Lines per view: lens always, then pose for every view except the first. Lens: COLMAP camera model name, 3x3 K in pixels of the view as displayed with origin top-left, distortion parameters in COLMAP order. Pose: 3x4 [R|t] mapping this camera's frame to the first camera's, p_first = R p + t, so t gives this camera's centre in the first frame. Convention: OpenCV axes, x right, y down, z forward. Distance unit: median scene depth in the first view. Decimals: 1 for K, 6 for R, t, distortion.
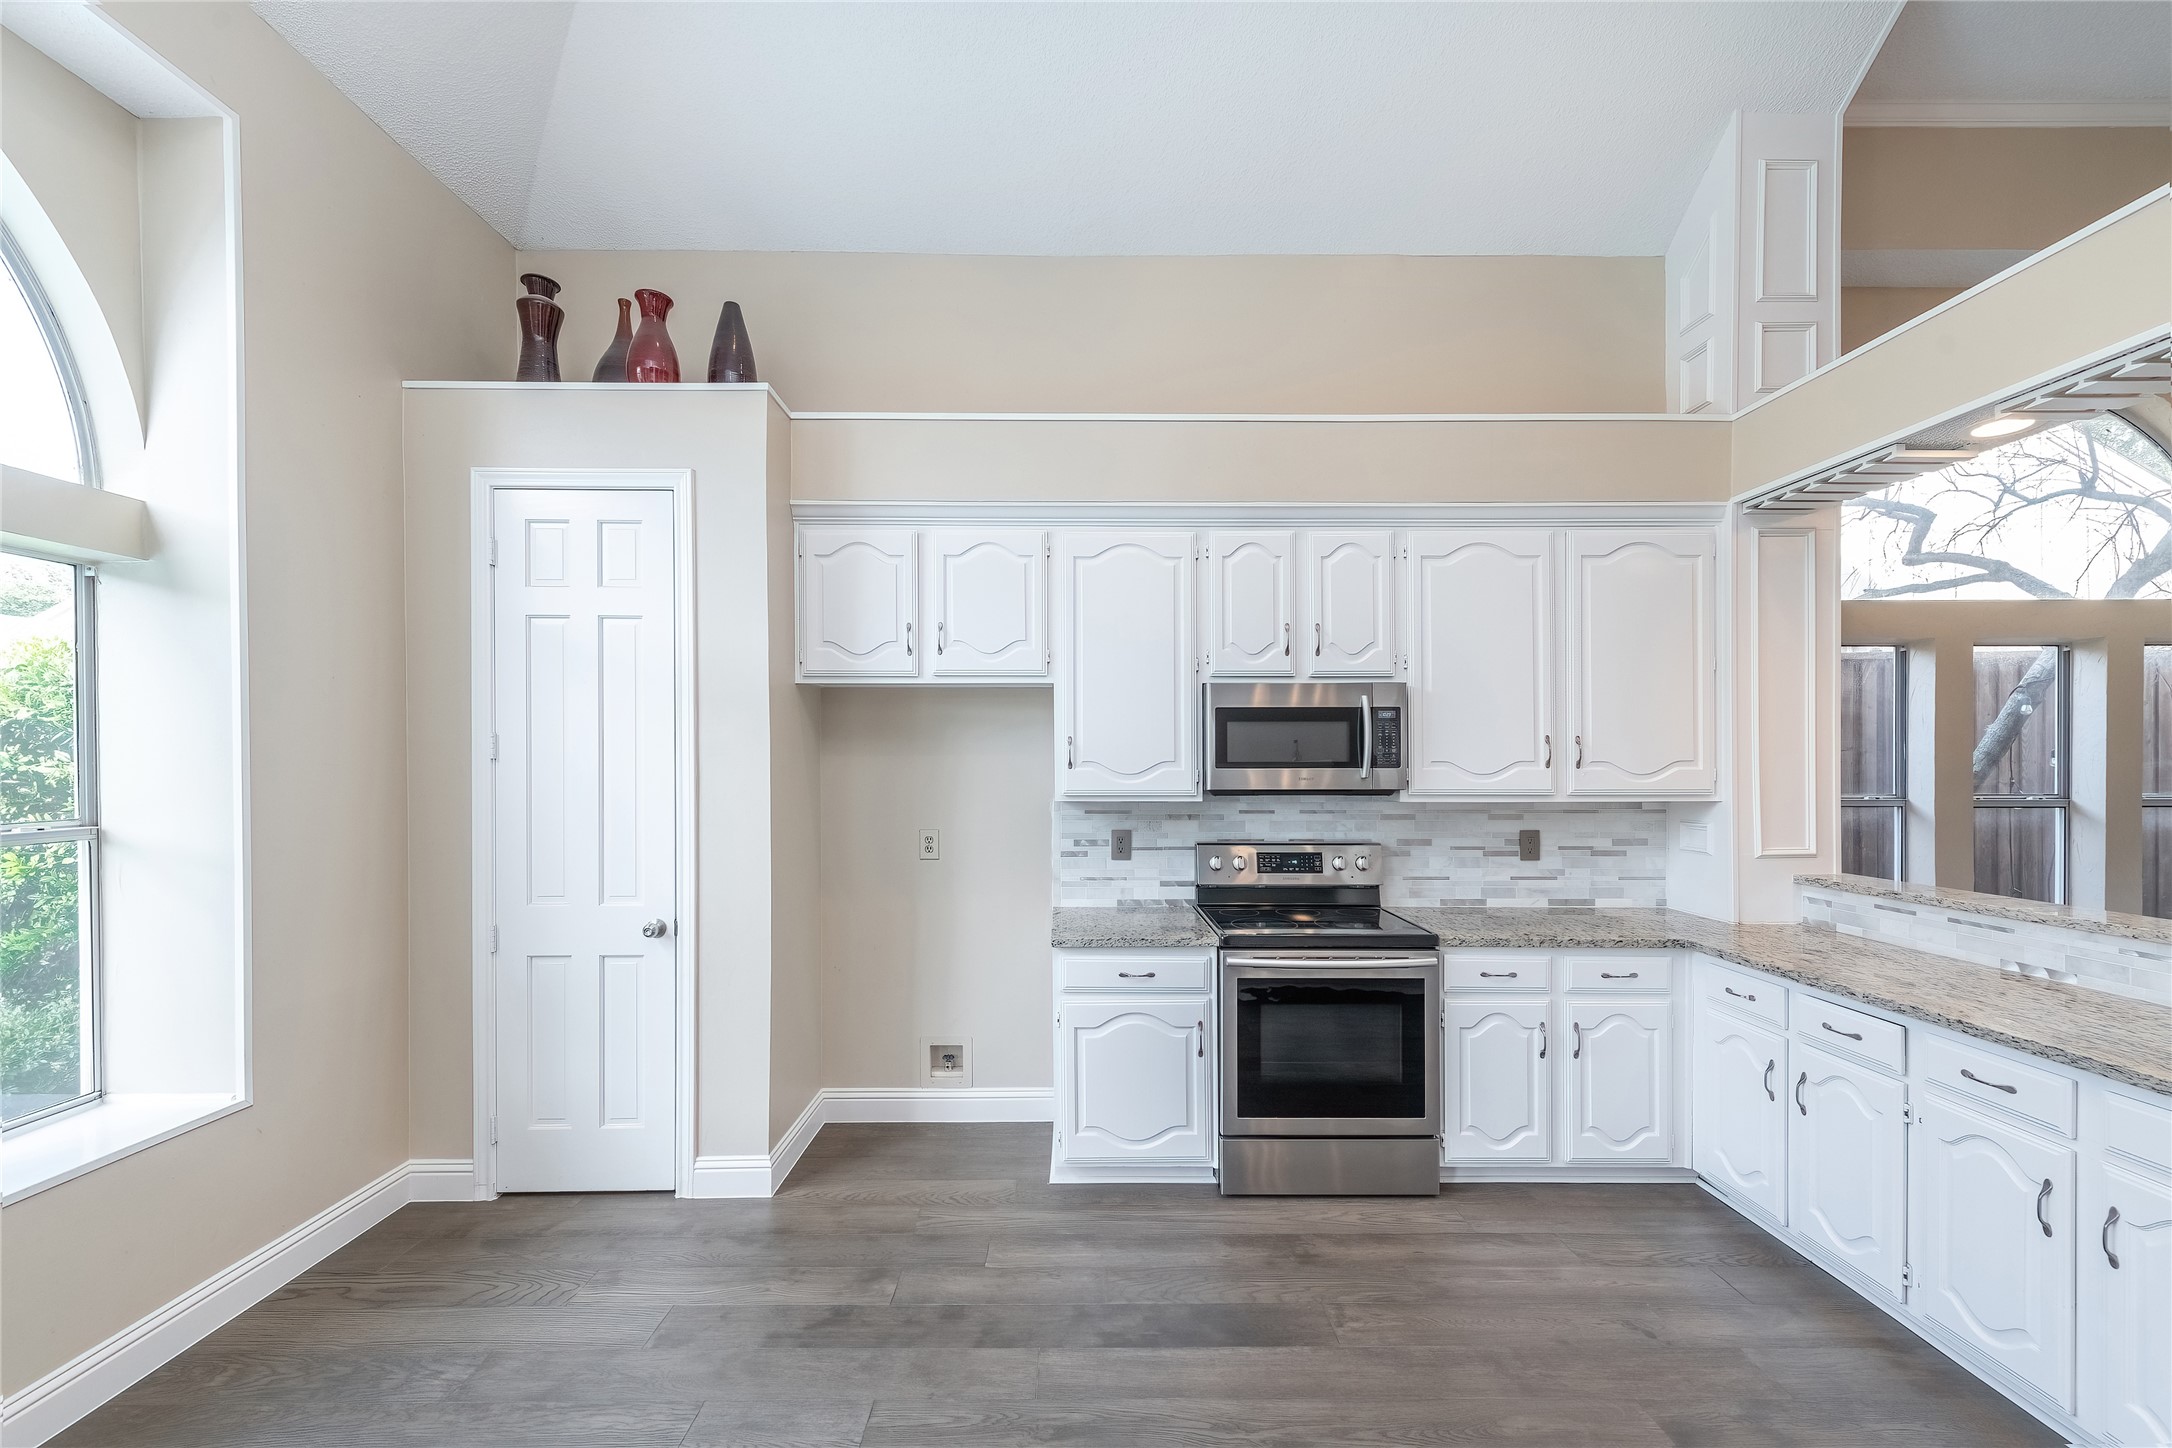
lens RADIAL K [[869.9, 0, 1076.1], [0, 869.9, 768.0], [0, 0, 1]] dist [0.010876, -0.000686]
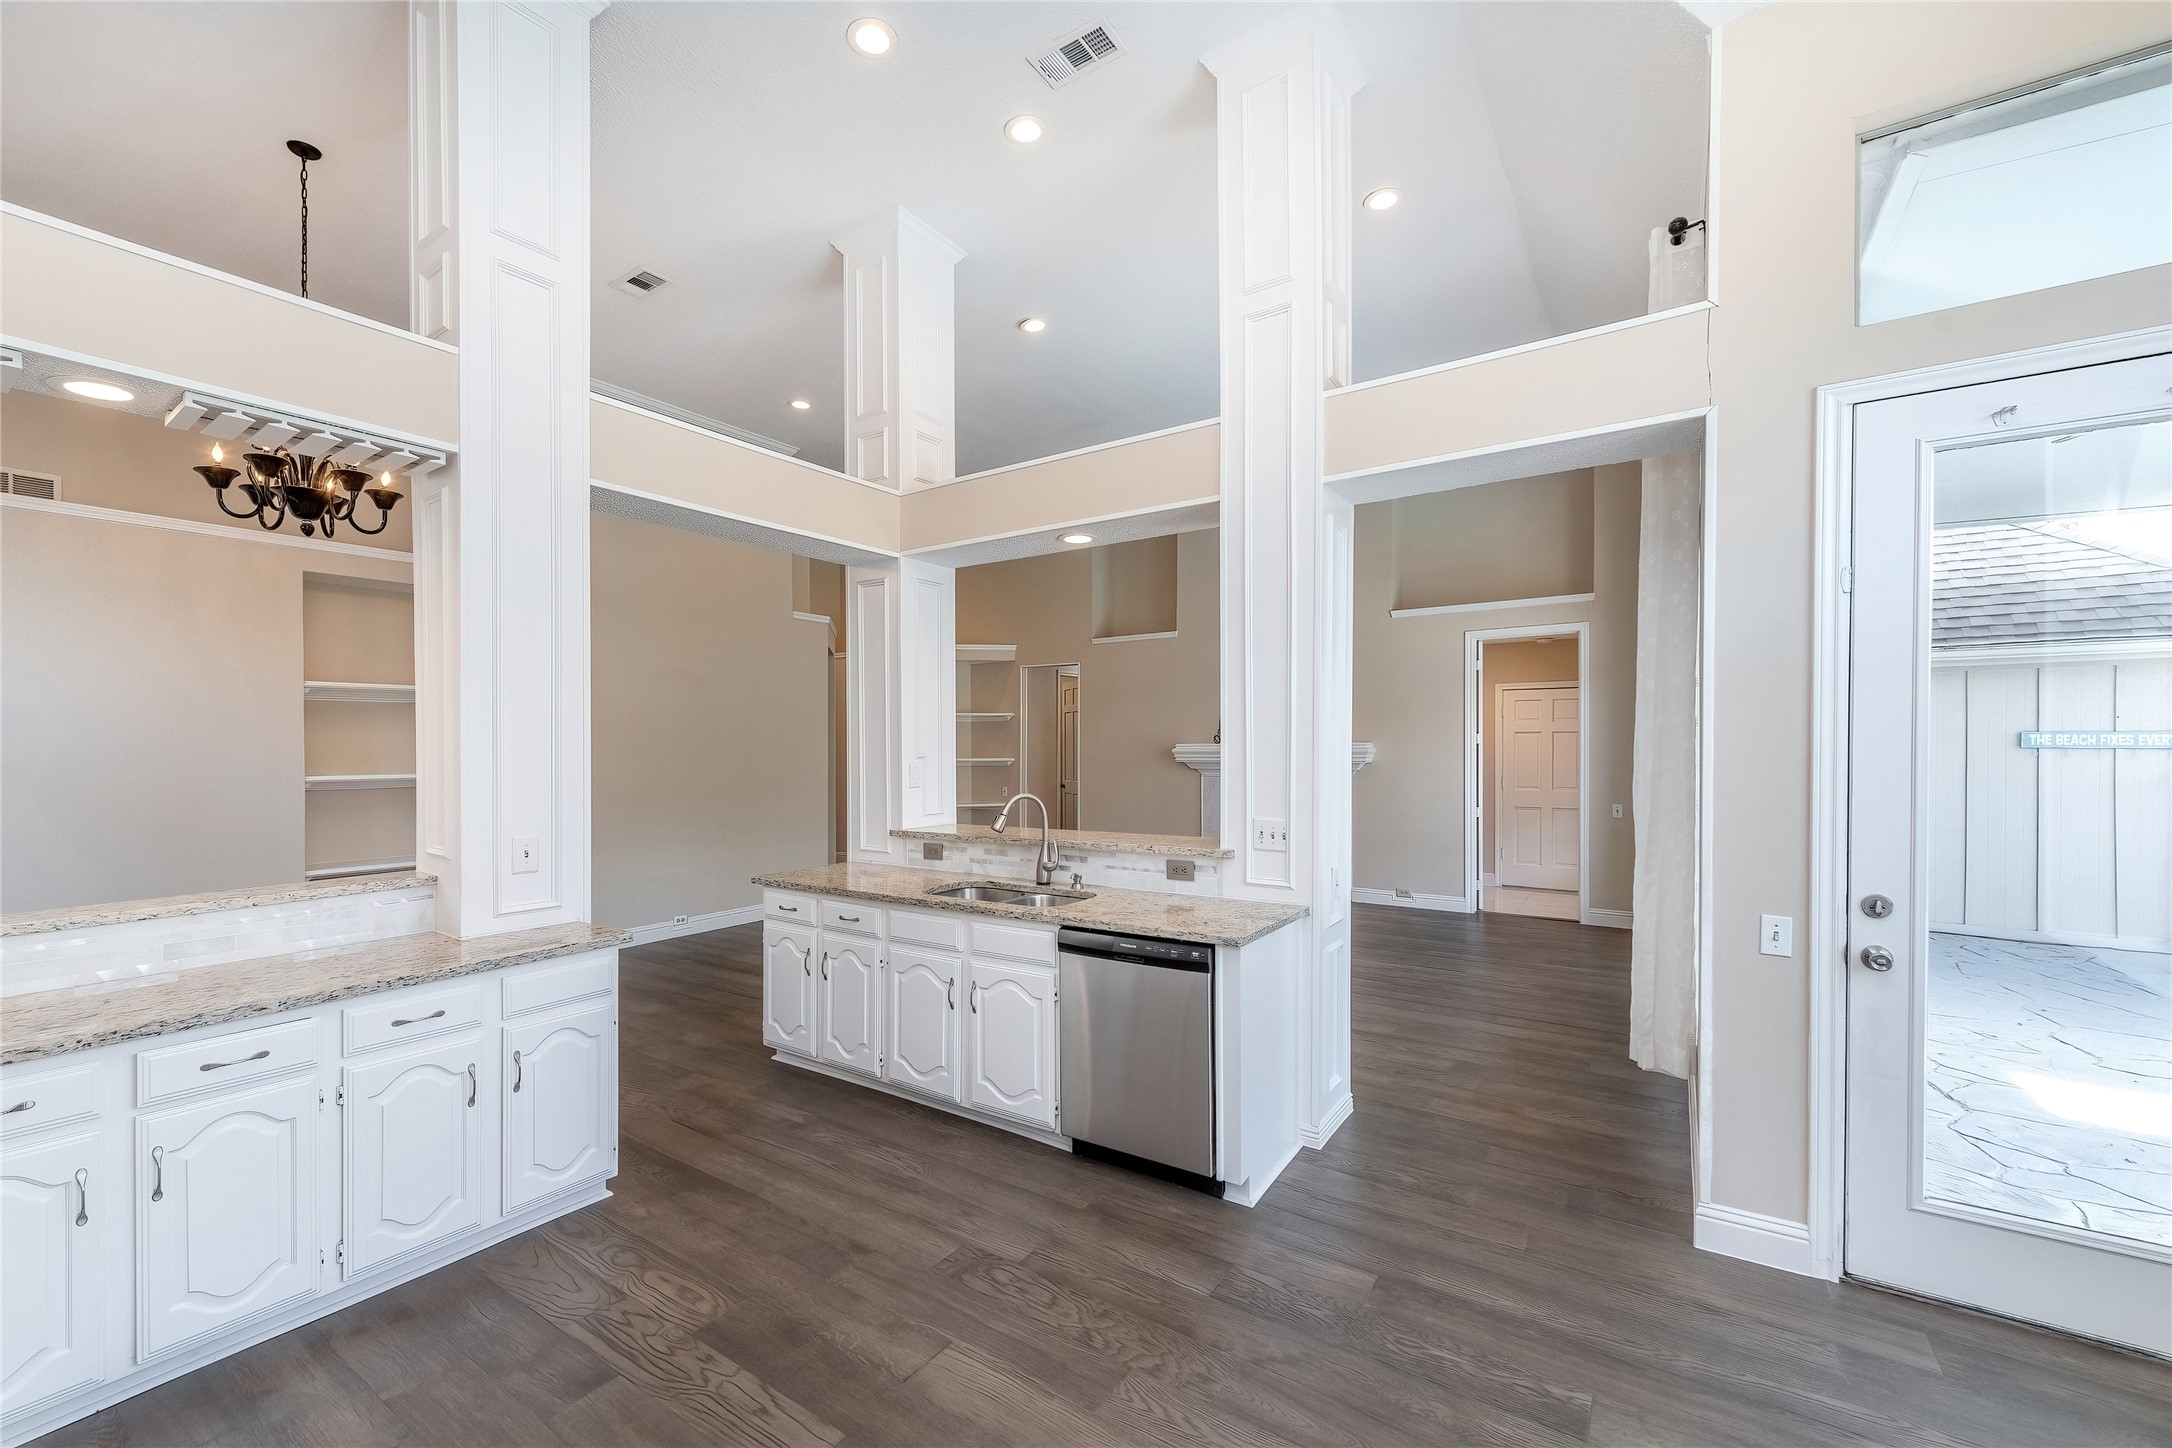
lens RADIAL K [[882.8, 0, 1066.2], [0, 882.8, 746.9], [0, 0, 1]] dist [0.006348, -0.000050]
pose [[-0.827305, 0.005575, 0.561725, -0.233780], [0.013123, 0.999870, 0.009404, -0.009302], [-0.561600, 0.015151, -0.827270, 0.919058]]
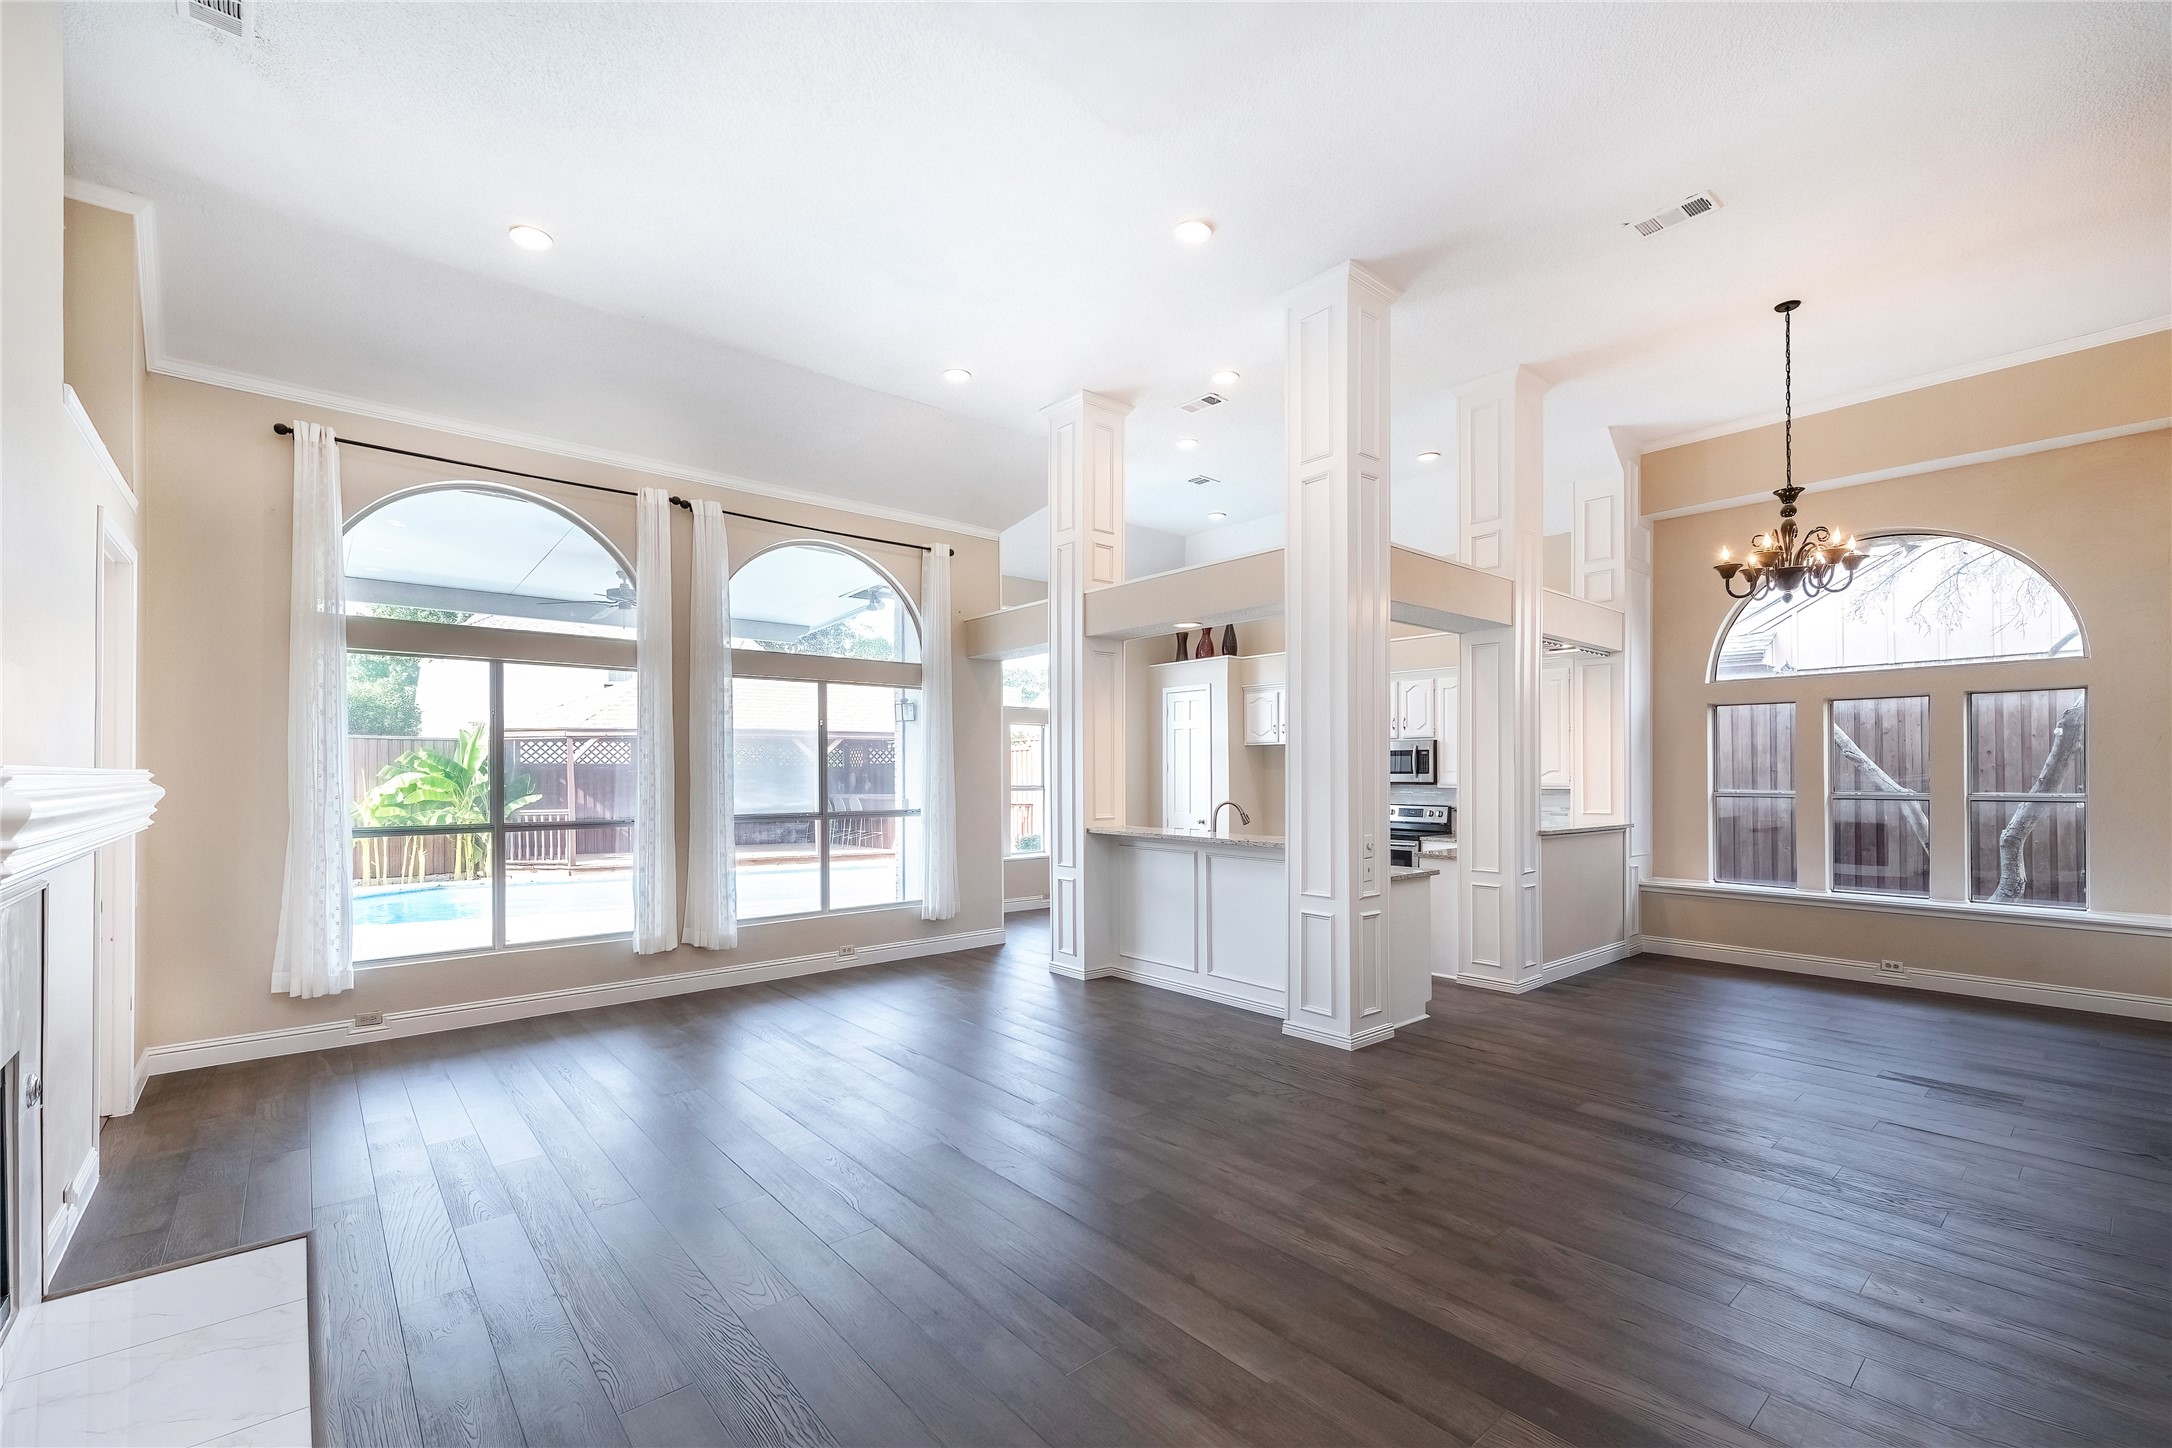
lens RADIAL K [[918.4, 0, 1070.0], [0, 918.4, 769.1], [0, 0, 1]] dist [0.001980, -0.000135]
pose [[0.642904, -0.003064, -0.765940, 1.725215], [-0.005092, 0.999953, -0.008274, 0.013069], [0.765930, 0.009219, 0.642858, -1.505963]]
